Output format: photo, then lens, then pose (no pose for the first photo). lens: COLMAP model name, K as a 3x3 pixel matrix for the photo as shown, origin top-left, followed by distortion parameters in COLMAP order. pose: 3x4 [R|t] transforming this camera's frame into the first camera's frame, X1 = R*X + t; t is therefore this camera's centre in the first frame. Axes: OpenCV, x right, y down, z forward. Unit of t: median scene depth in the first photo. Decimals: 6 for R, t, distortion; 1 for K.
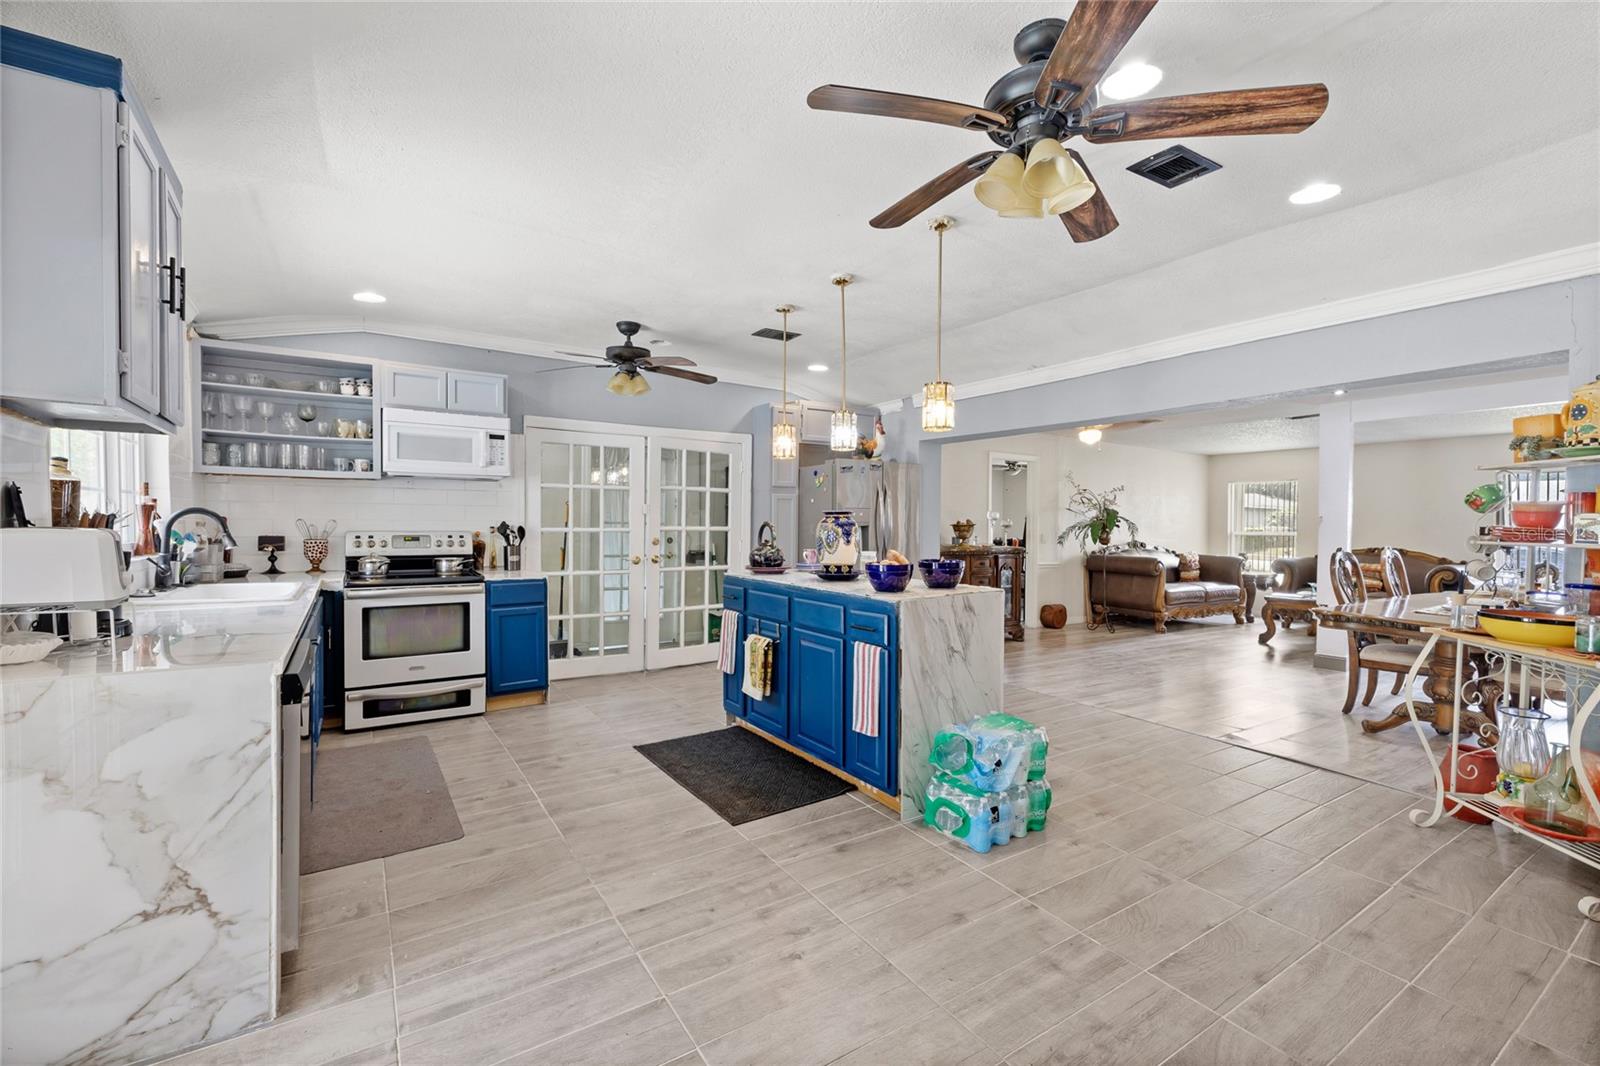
lens RADIAL K [[691.0, 0, 790.8], [0, 691.0, 522.4], [0, 0, 1]] dist [0.001129, -0.000685]
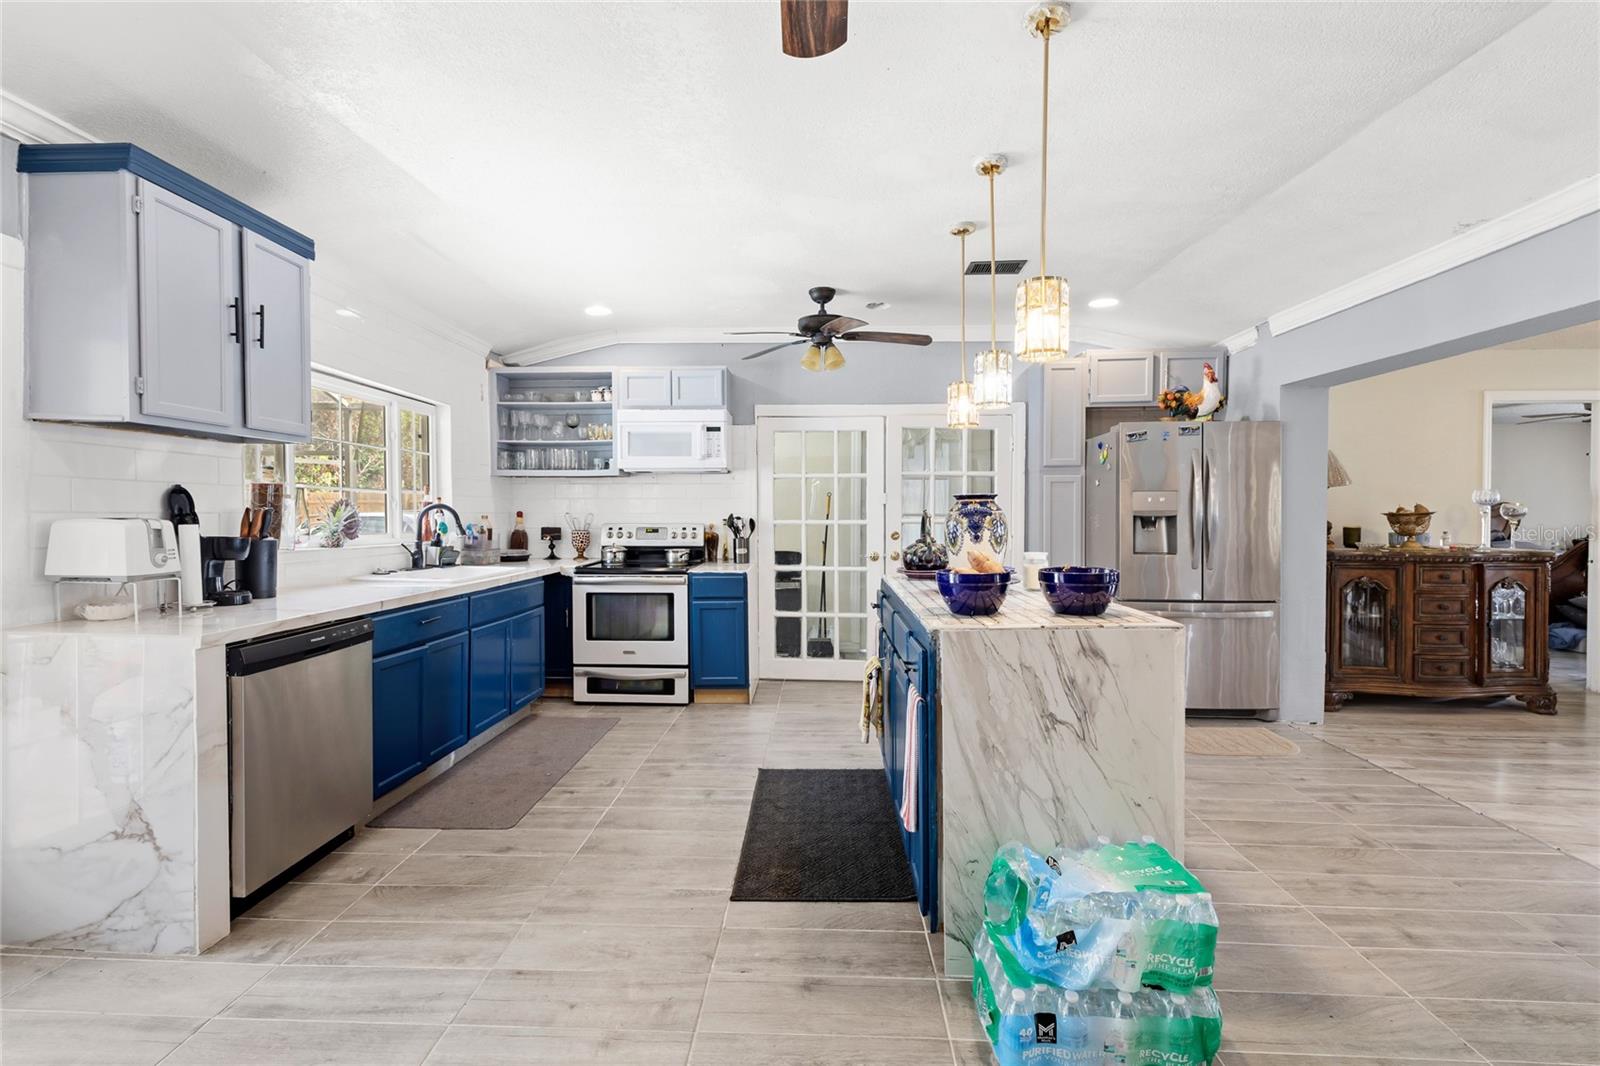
lens RADIAL K [[691.0, 0, 795.4], [0, 691.0, 521.6], [0, 0, 1]] dist [0.001129, -0.000685]
pose [[0.809675, -0.002524, -0.586873, 0.268381], [0.006965, 0.999962, 0.005308, 0.005991], [0.586837, -0.008386, 0.809662, 0.255766]]
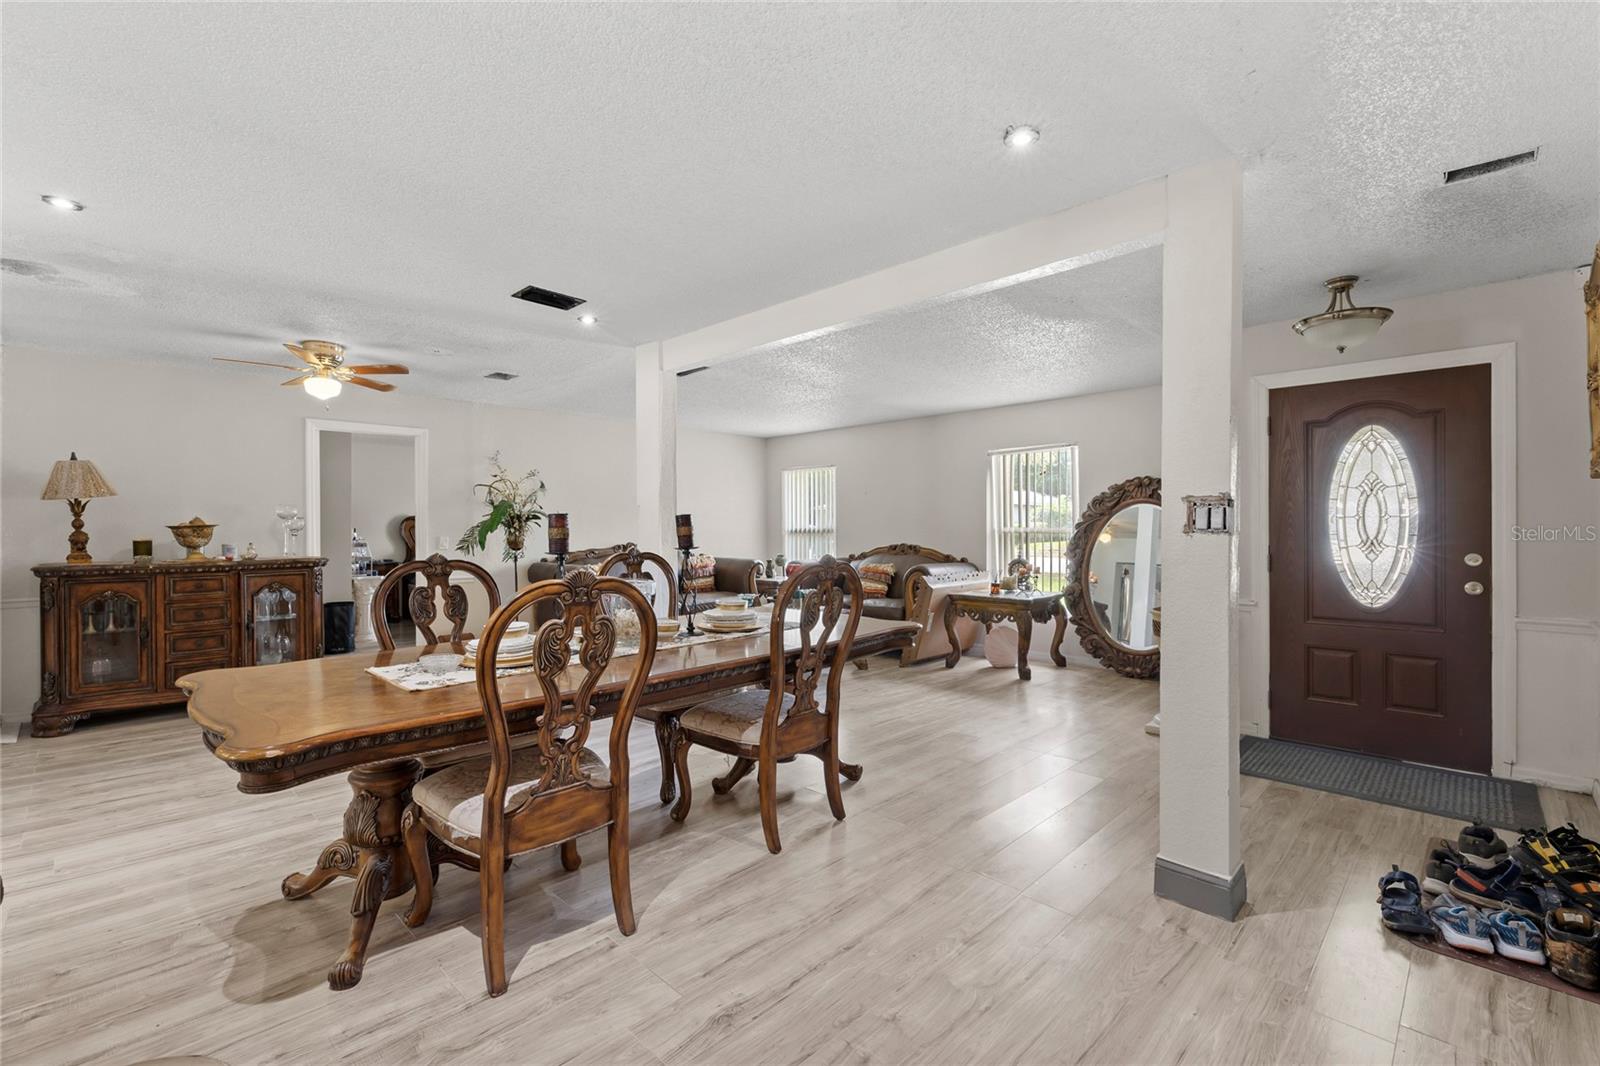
lens RADIAL K [[691.0, 0, 799.8], [0, 691.0, 530.1], [0, 0, 1]] dist [0.001129, -0.000685]
pose [[0.975804, -0.017755, 0.217926, 1.083308], [0.016895, 0.999840, 0.005809, 0.021230], [-0.217995, -0.001987, 0.975948, 0.378393]]
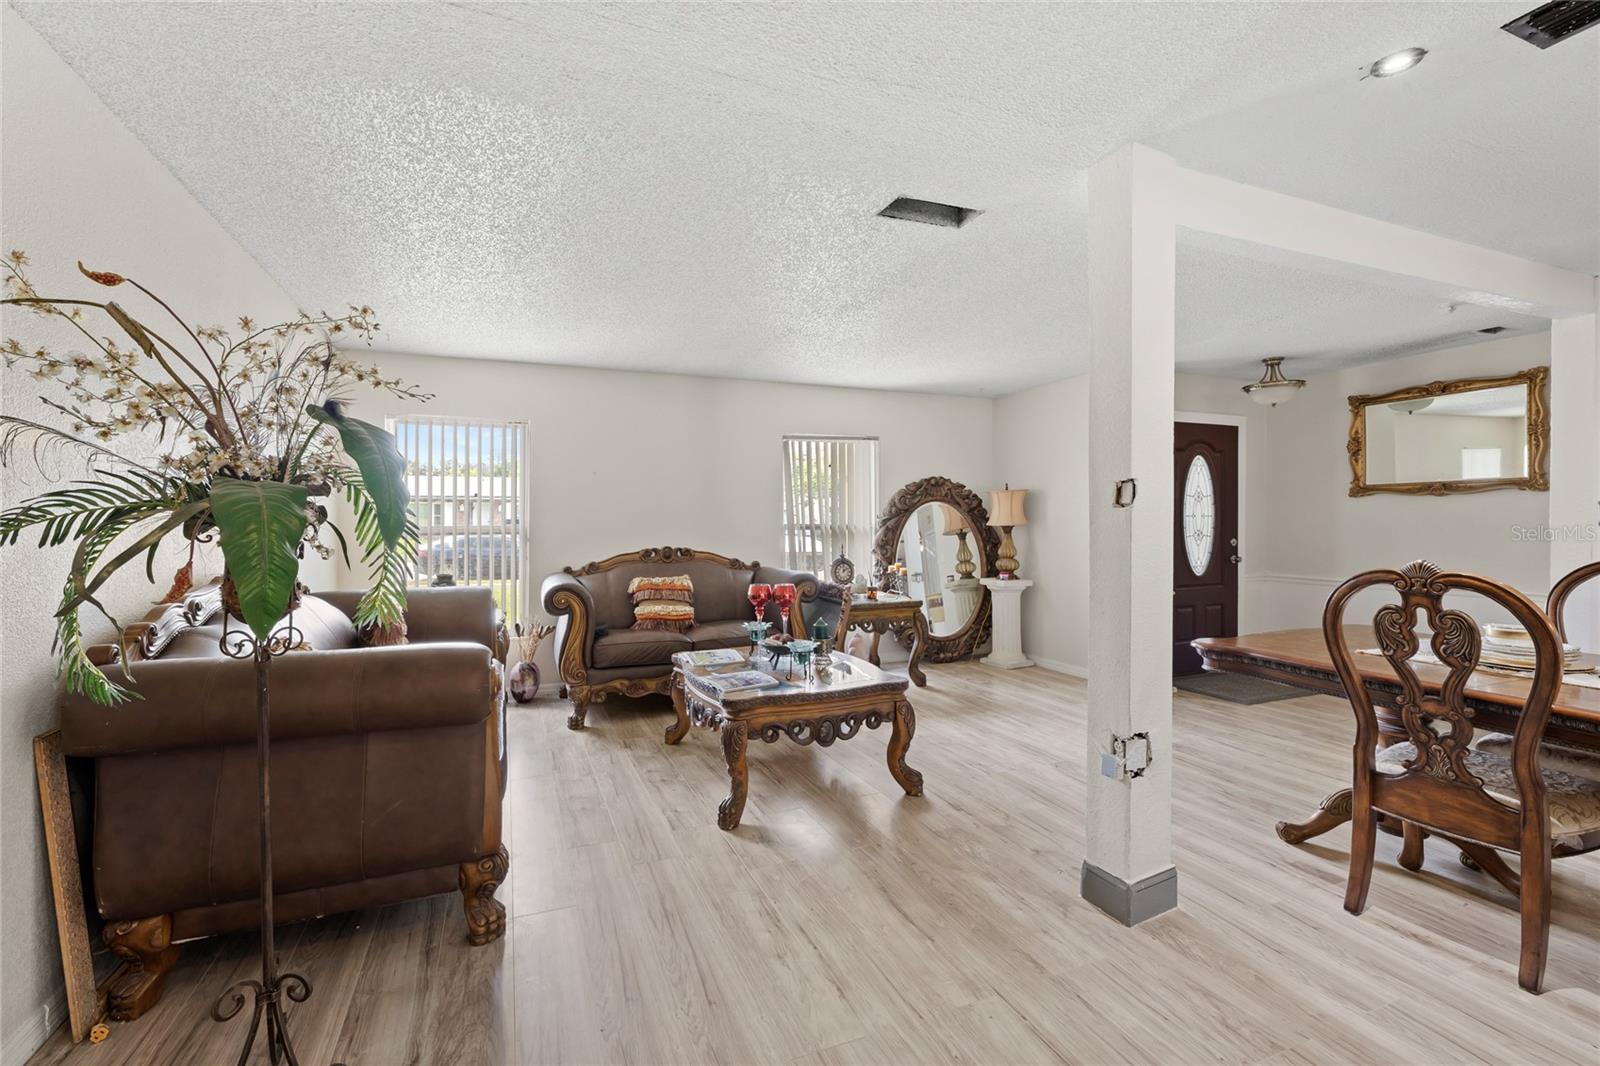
lens RADIAL K [[691.0, 0, 796.0], [0, 691.0, 529.4], [0, 0, 1]] dist [0.001129, -0.000685]
pose [[0.184703, -0.025588, 0.982461, 0.562668], [0.007476, 0.999669, 0.024631, 0.010110], [-0.982766, 0.002795, 0.184833, 1.533203]]
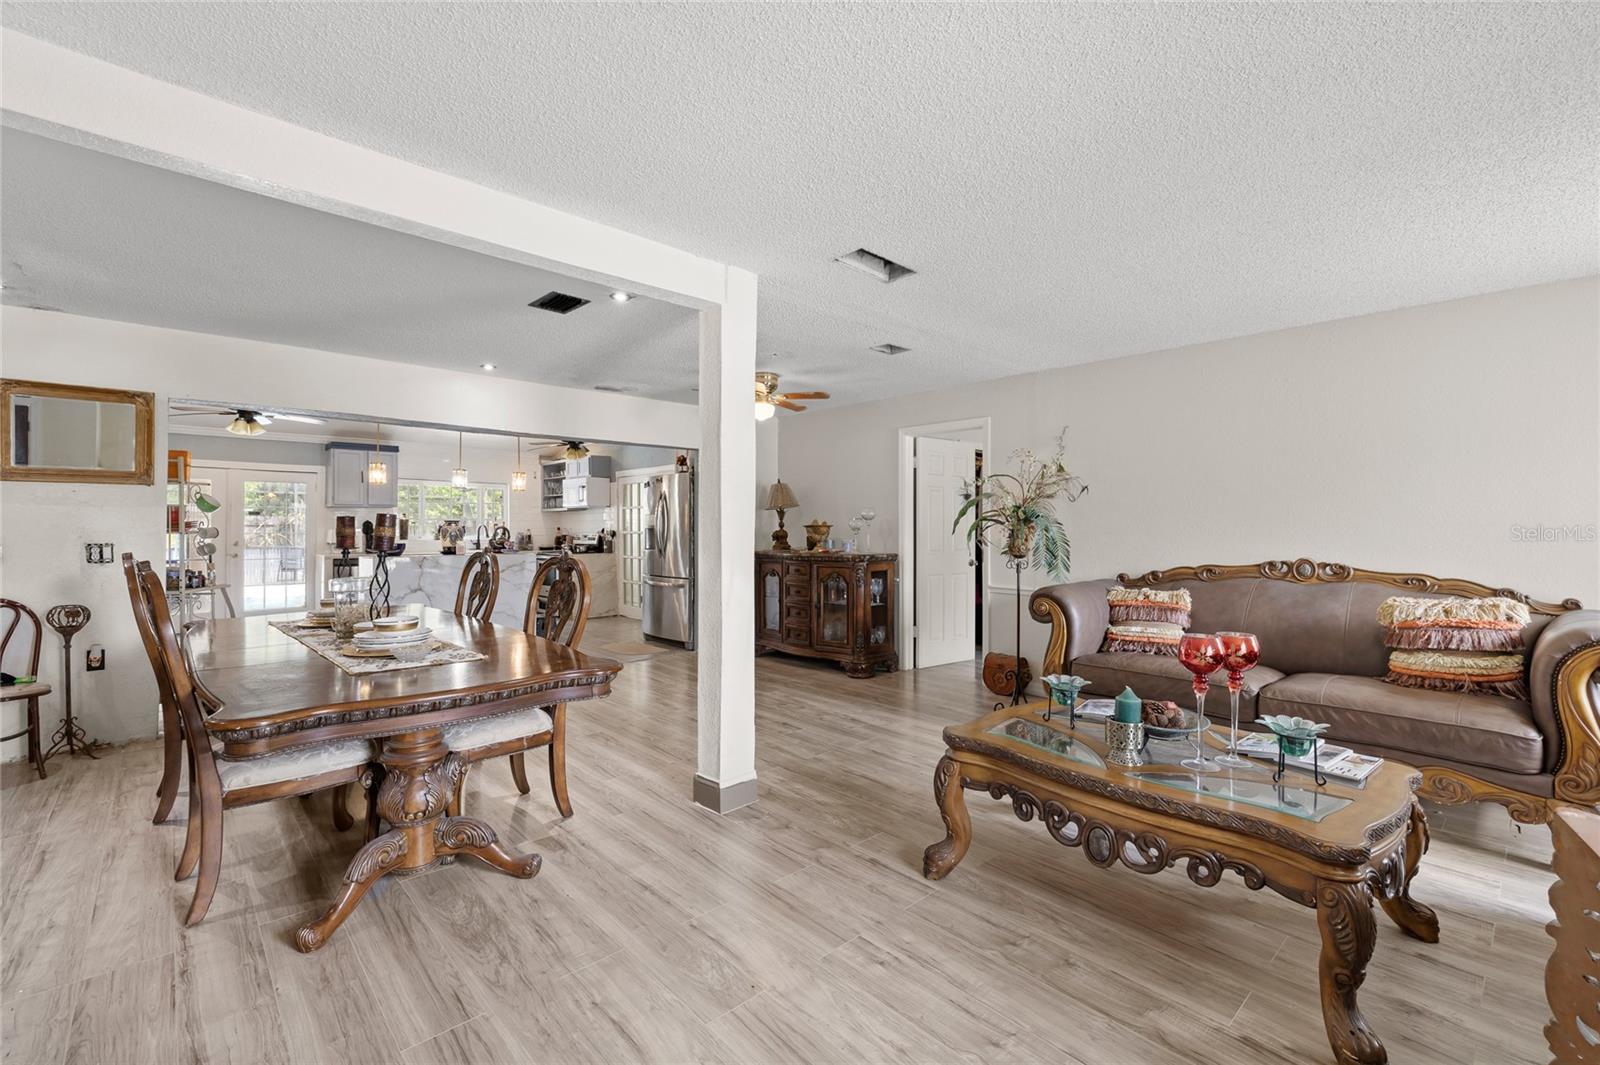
lens RADIAL K [[691.0, 0, 802.3], [0, 691.0, 530.5], [0, 0, 1]] dist [0.001129, -0.000685]
pose [[0.167770, -0.009203, -0.985783, 1.810163], [-0.000026, 0.999956, -0.009340, 0.026354], [0.985826, 0.001593, 0.167762, 1.346917]]
